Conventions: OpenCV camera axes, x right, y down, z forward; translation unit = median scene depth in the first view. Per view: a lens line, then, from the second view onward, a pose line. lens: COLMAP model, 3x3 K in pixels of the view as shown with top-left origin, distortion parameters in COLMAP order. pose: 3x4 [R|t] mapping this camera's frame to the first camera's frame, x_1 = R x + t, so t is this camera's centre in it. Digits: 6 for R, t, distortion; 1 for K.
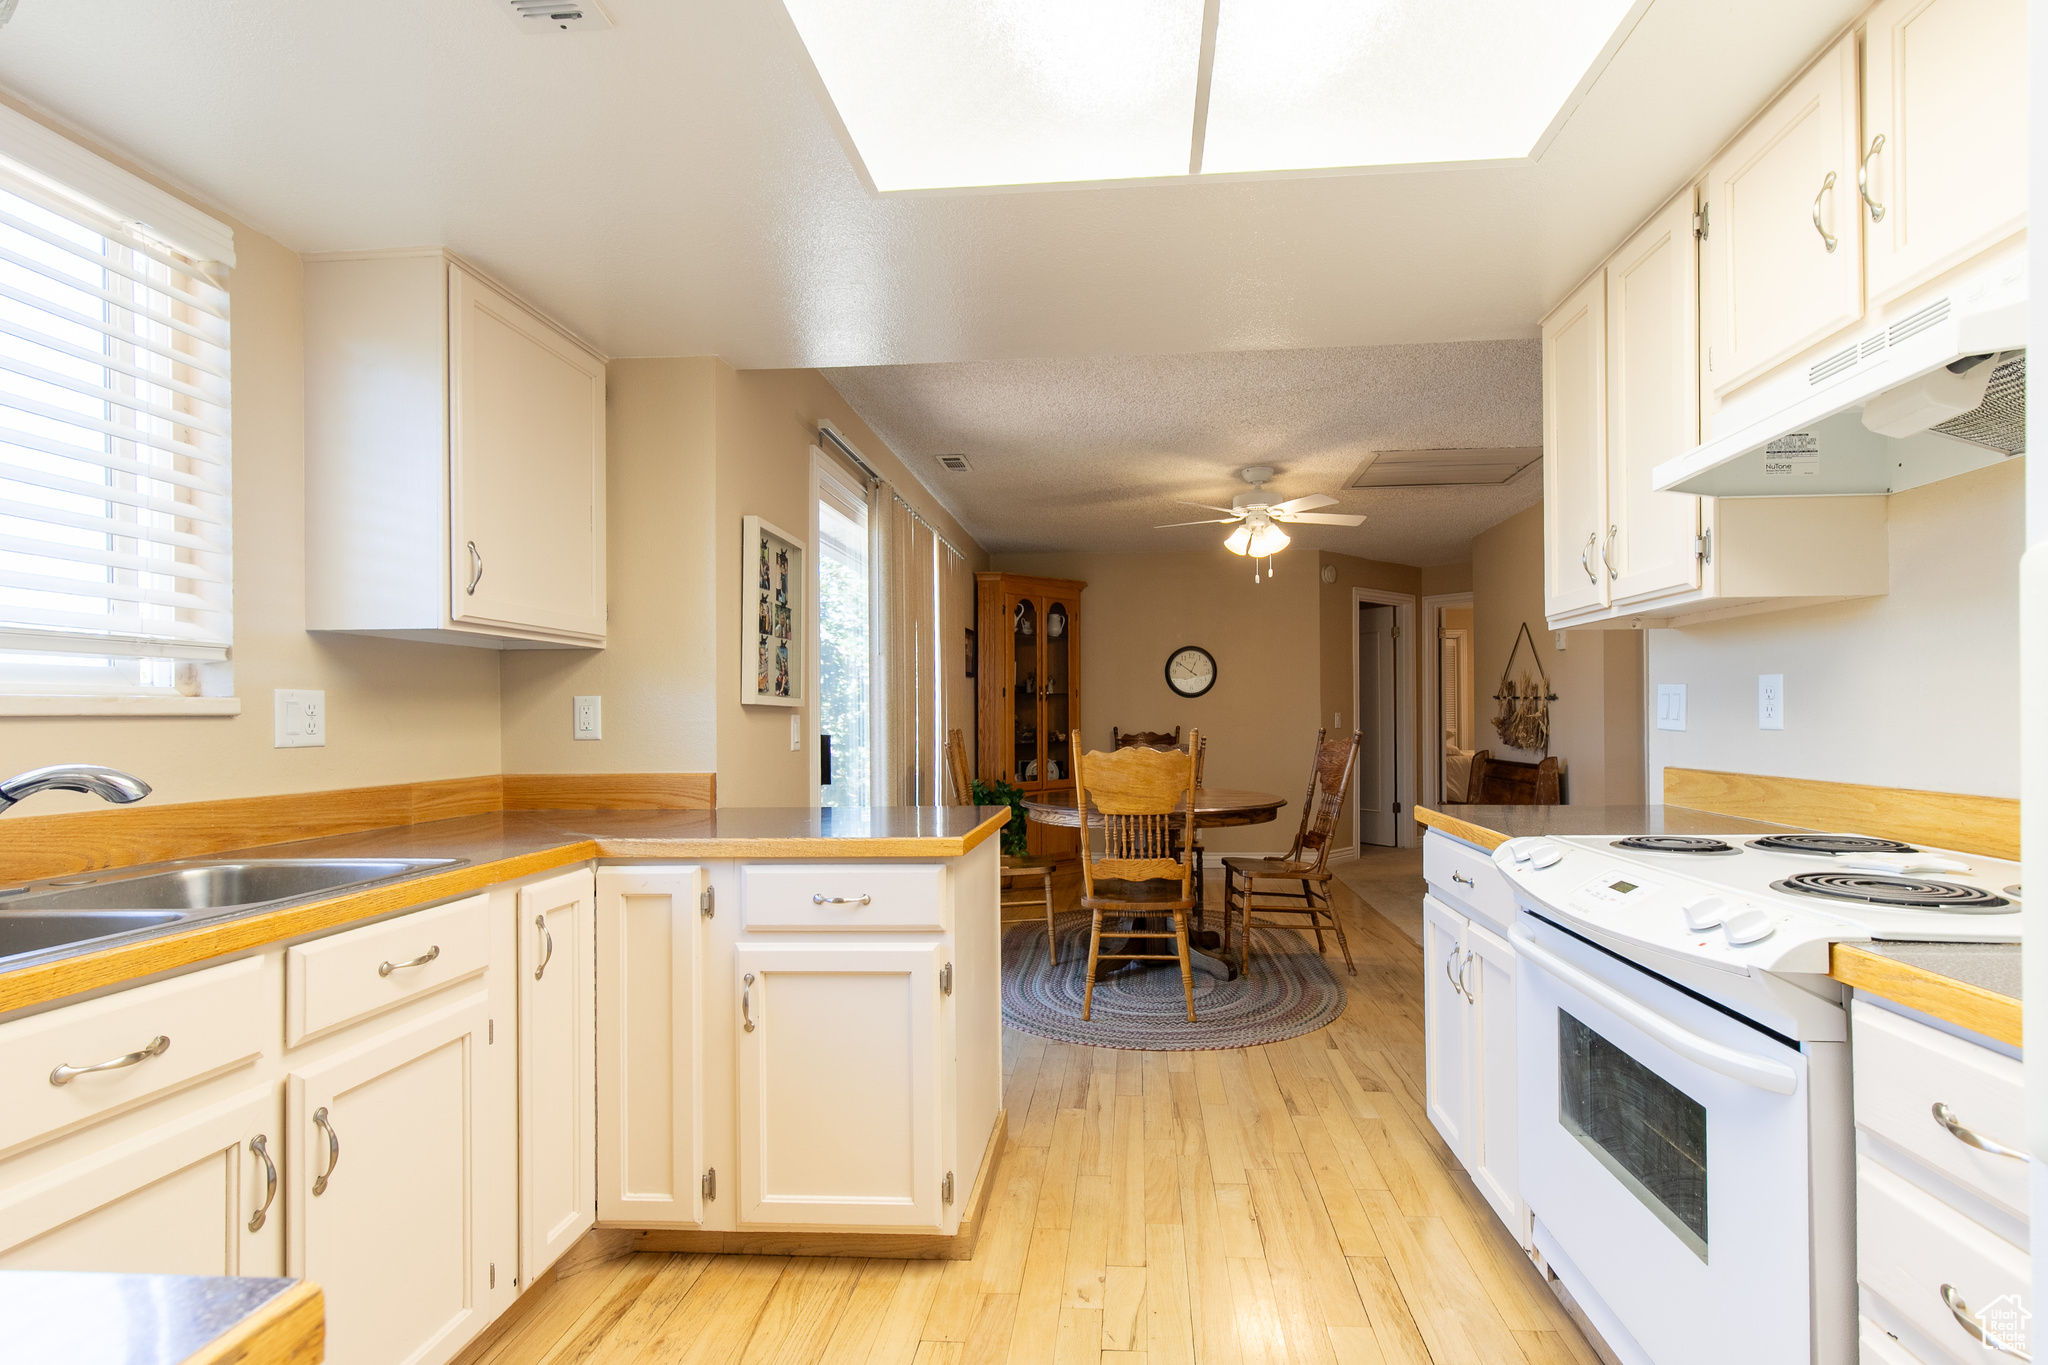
lens RADIAL K [[940.4, 0, 1078.0], [0, 940.4, 715.7], [0, 0, 1]] dist [0.000684, -0.000979]
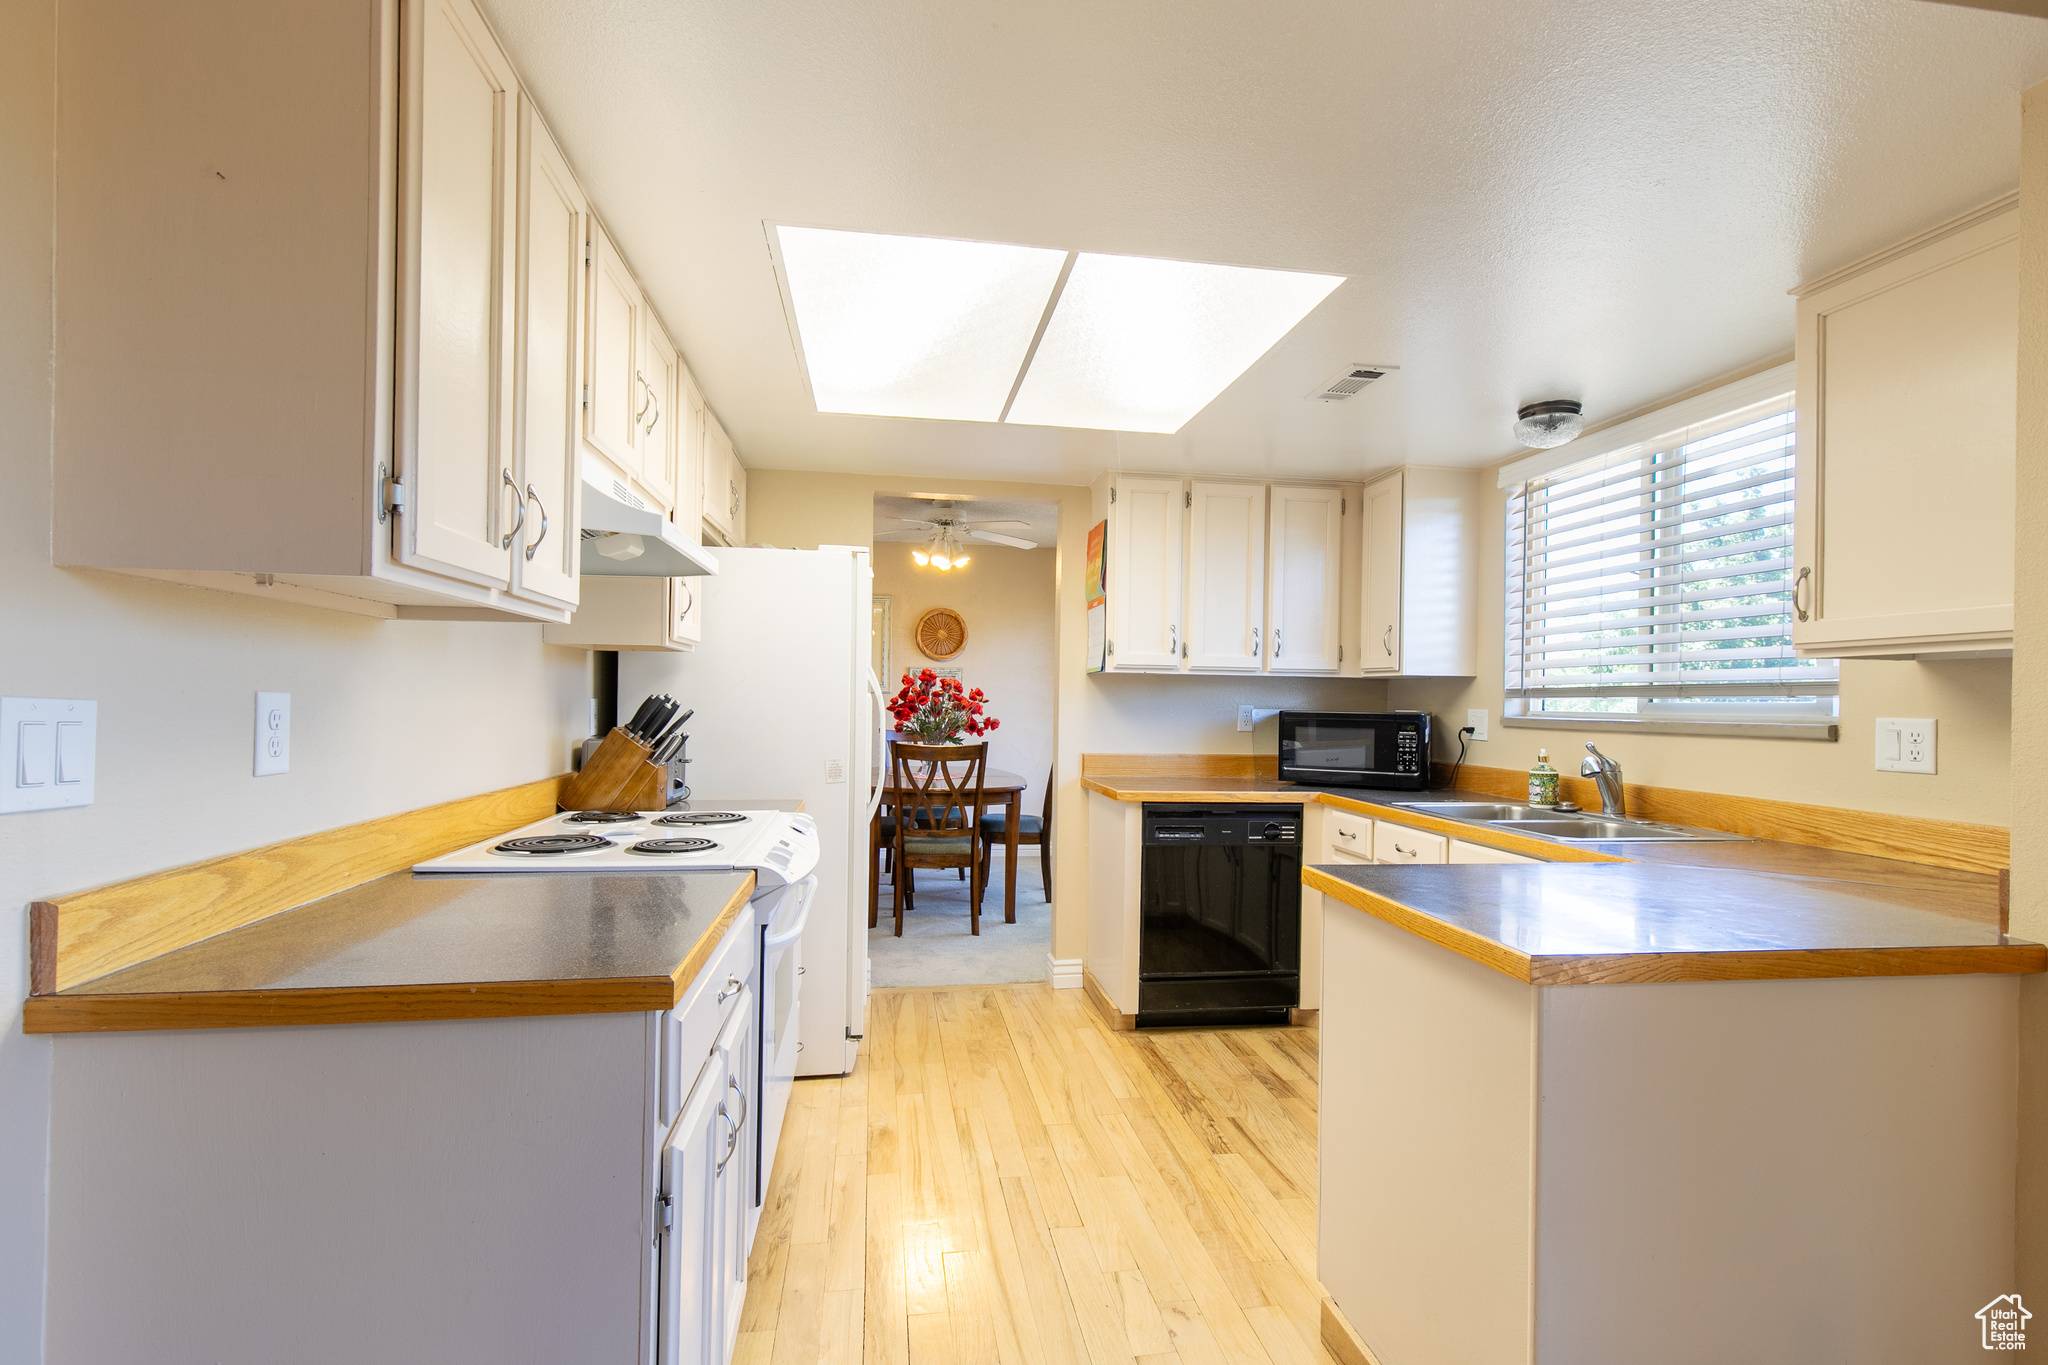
lens RADIAL K [[940.4, 0, 1028.8], [0, 940.4, 695.4], [0, 0, 1]] dist [0.000684, -0.000979]
pose [[-0.975385, -0.006522, -0.220412, 0.364955], [-0.005987, 0.999977, -0.003096, -0.043899], [0.220427, -0.001700, -0.975402, 1.810735]]
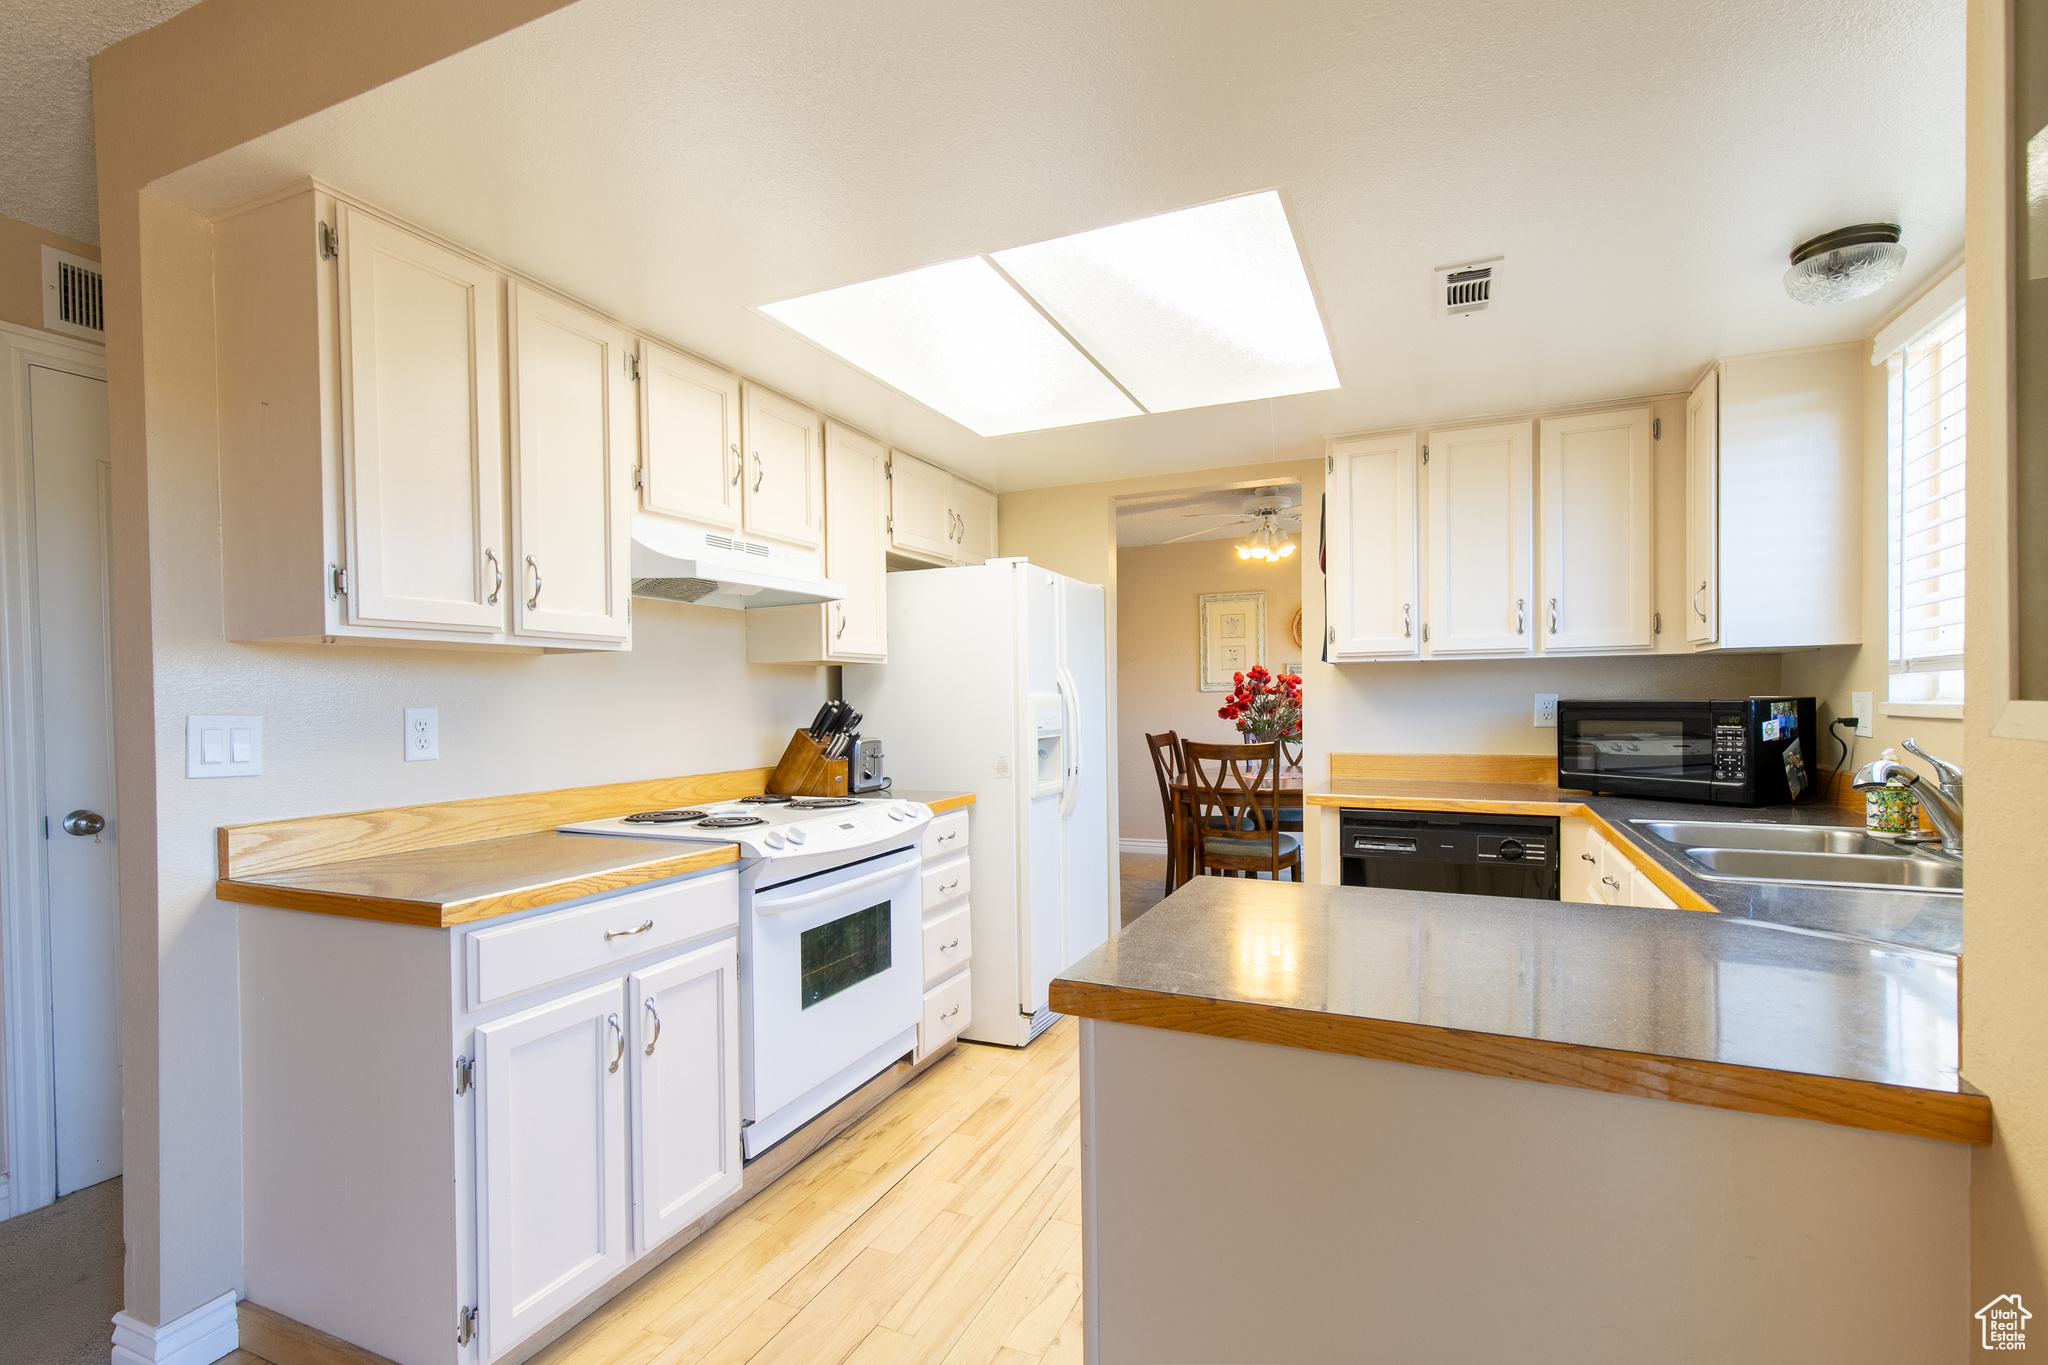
lens RADIAL K [[940.4, 0, 1028.6], [0, 940.4, 714.9], [0, 0, 1]] dist [0.000684, -0.000979]
pose [[-0.938830, 0.014870, 0.344060, -0.266650], [0.020788, 0.999693, 0.013517, -0.036928], [-0.343753, 0.019843, -0.938850, 1.786958]]
